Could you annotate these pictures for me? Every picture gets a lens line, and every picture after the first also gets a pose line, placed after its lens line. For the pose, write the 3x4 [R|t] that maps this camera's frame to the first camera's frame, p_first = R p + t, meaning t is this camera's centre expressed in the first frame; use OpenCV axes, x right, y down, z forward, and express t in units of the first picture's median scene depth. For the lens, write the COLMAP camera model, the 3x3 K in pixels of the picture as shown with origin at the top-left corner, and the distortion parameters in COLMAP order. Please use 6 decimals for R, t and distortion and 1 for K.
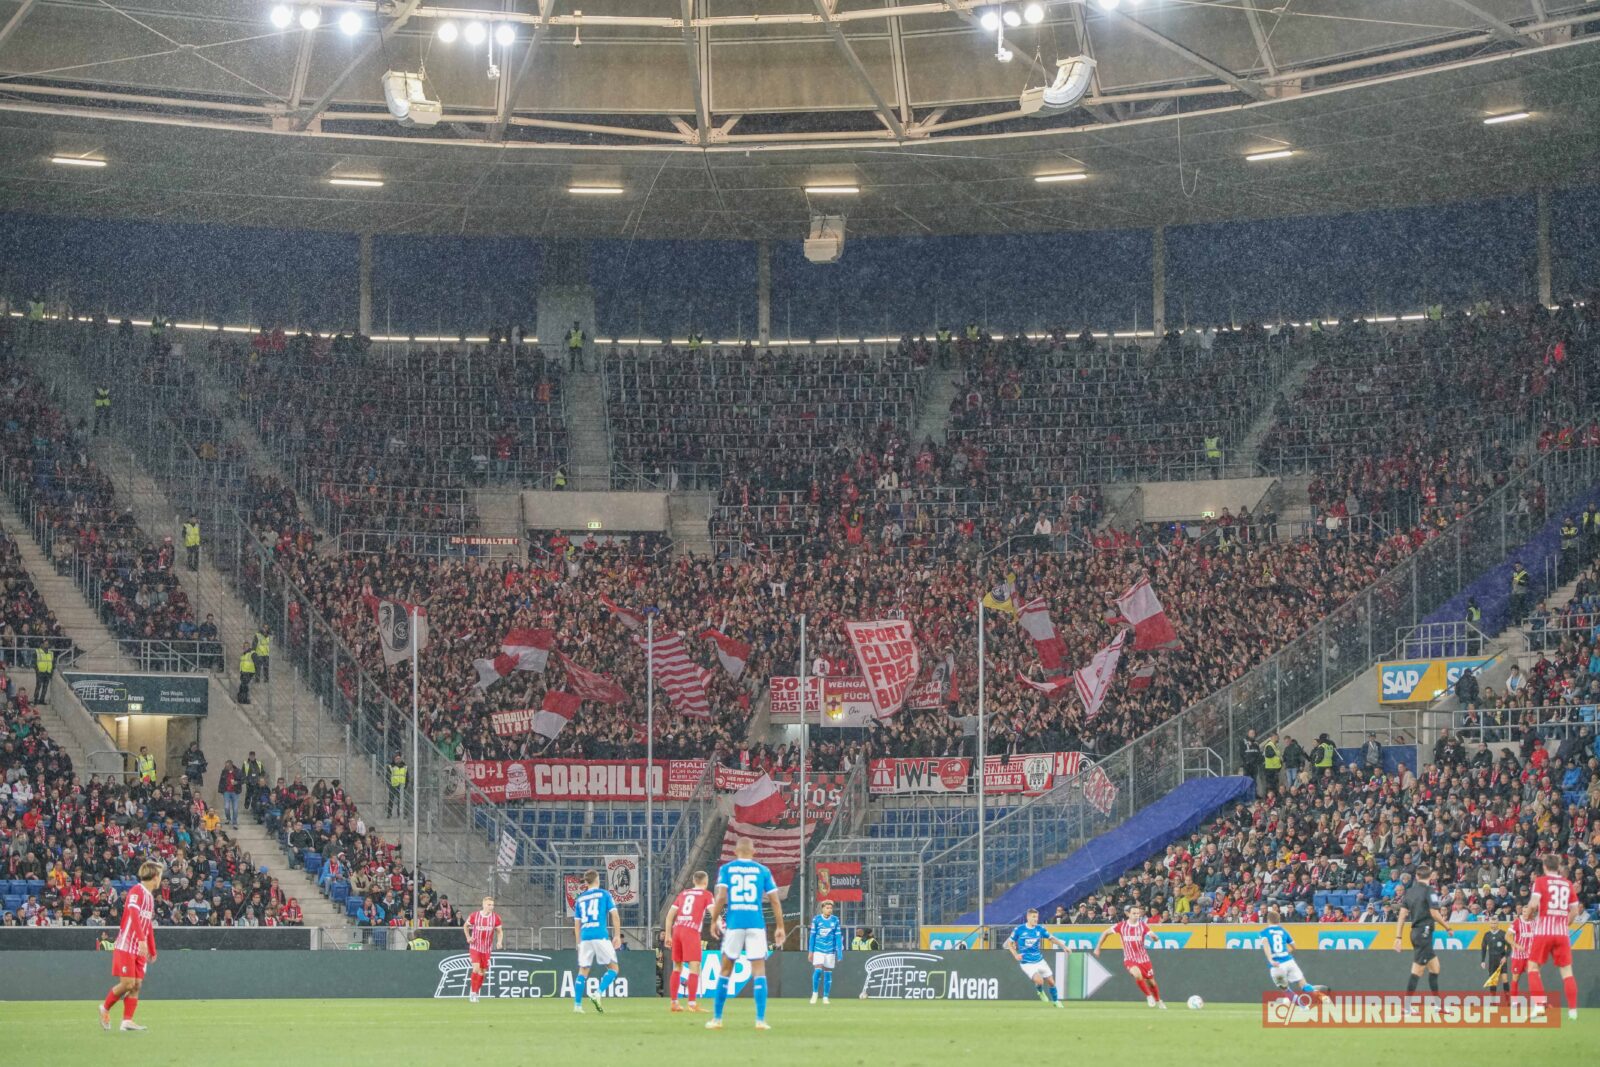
lens RADIAL K [[5028.7, 0, 804.4], [0, 5028.7, 534.2], [0, 0, 1]] dist [-0.156901, 0.000000]
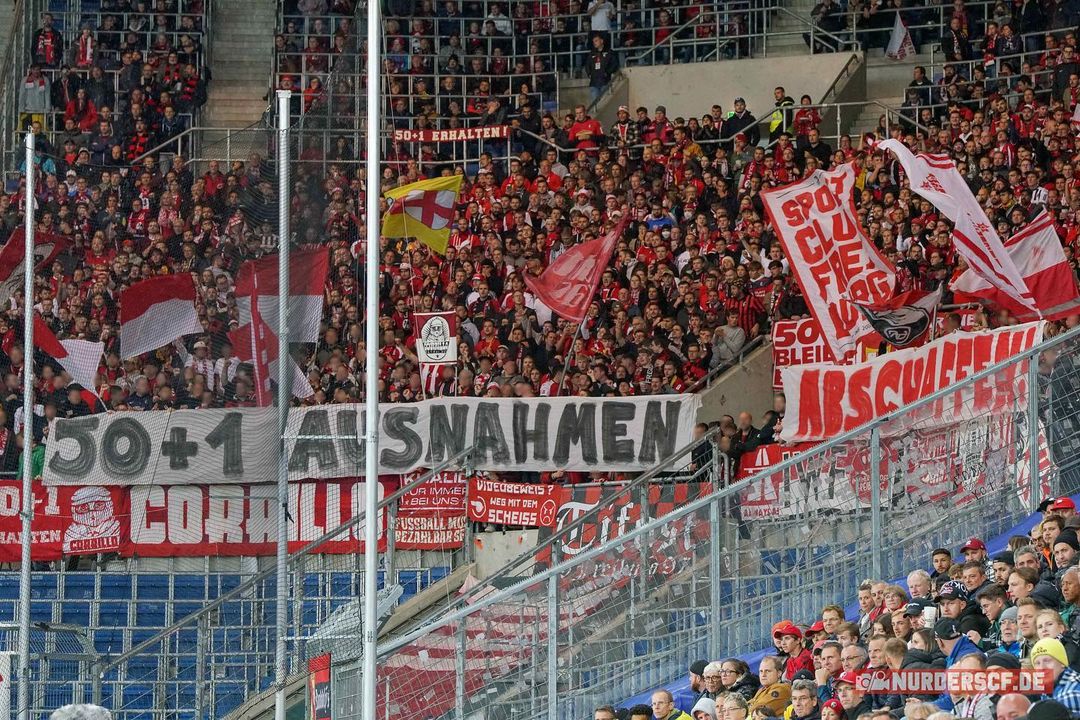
lens RADIAL K [[3873.8, 0, 541.2], [0, 3873.8, 359.6], [0, 0, 1]] dist [0.460511, 0.000000]
pose [[0.887981, -0.050530, -0.457095, 0.162761], [0.034023, 0.998440, -0.044280, 0.052024], [0.458619, 0.023768, 0.888315, 0.671488]]
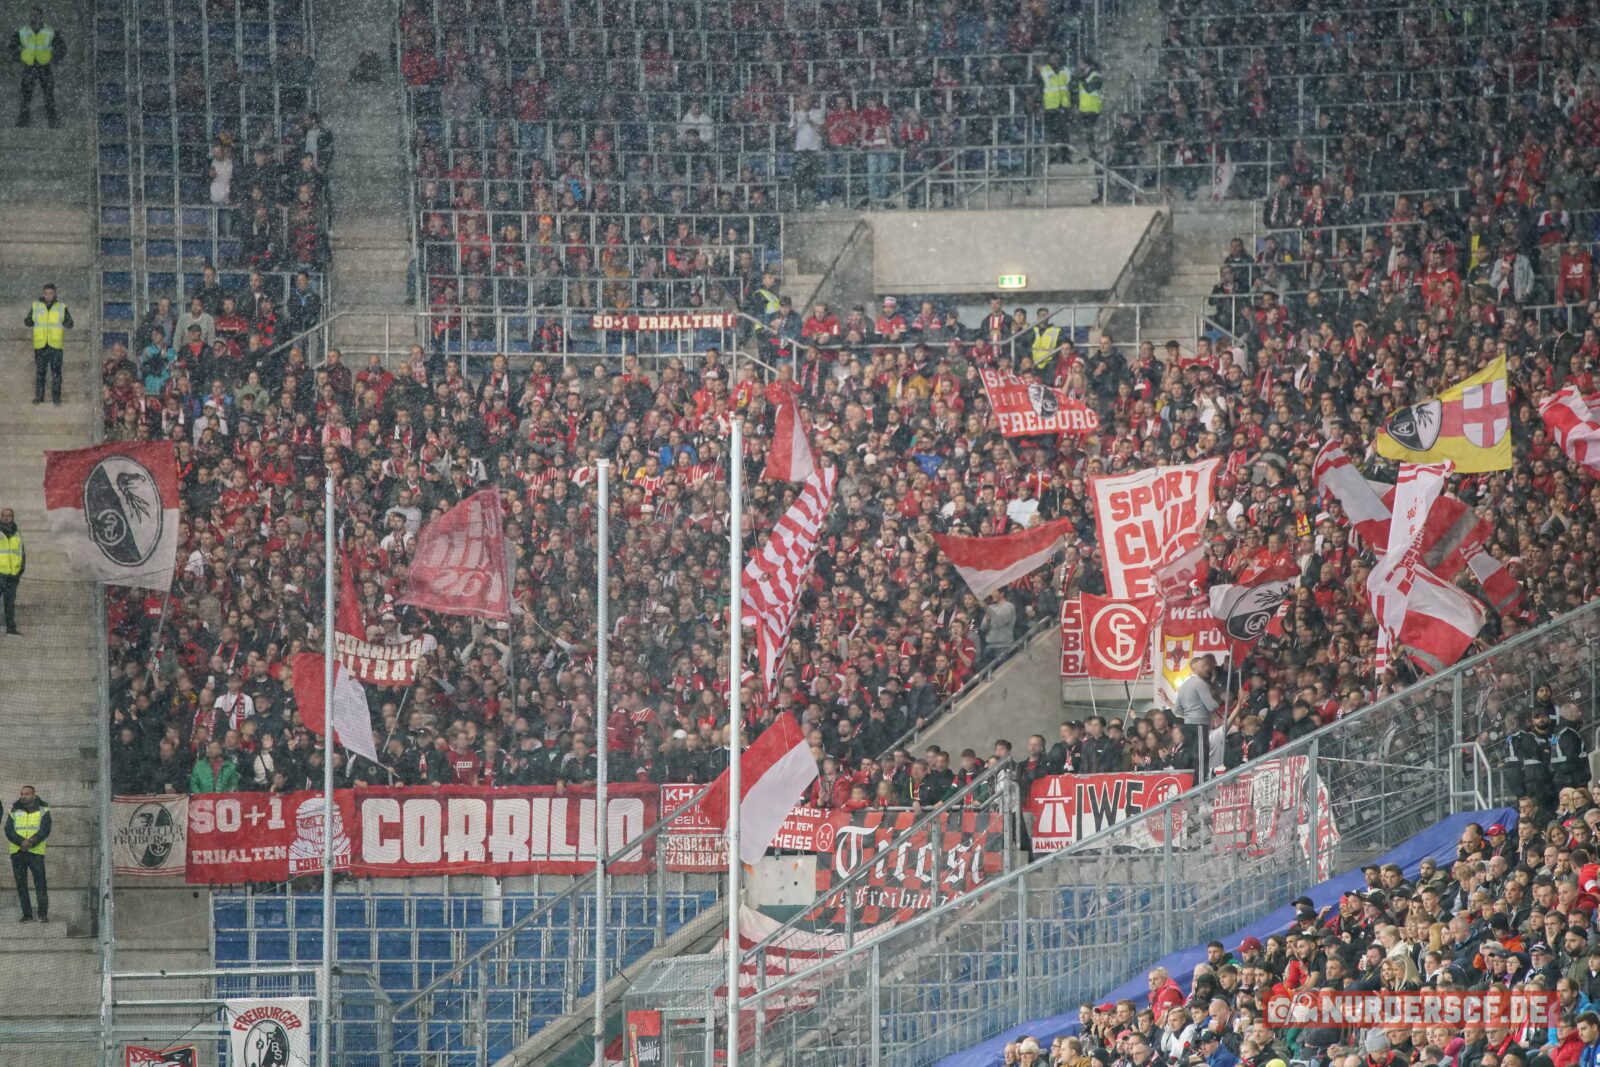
lens RADIAL K [[9401.8, 0, 799.9], [0, 9401.8, 537.8], [0, 0, 1]] dist [2.258371, 0.000000]
pose [[0.905712, -0.023458, -0.423244, 0.352169], [0.030413, 0.999491, 0.009685, 0.014673], [0.422801, -0.021644, 0.905964, 0.229127]]
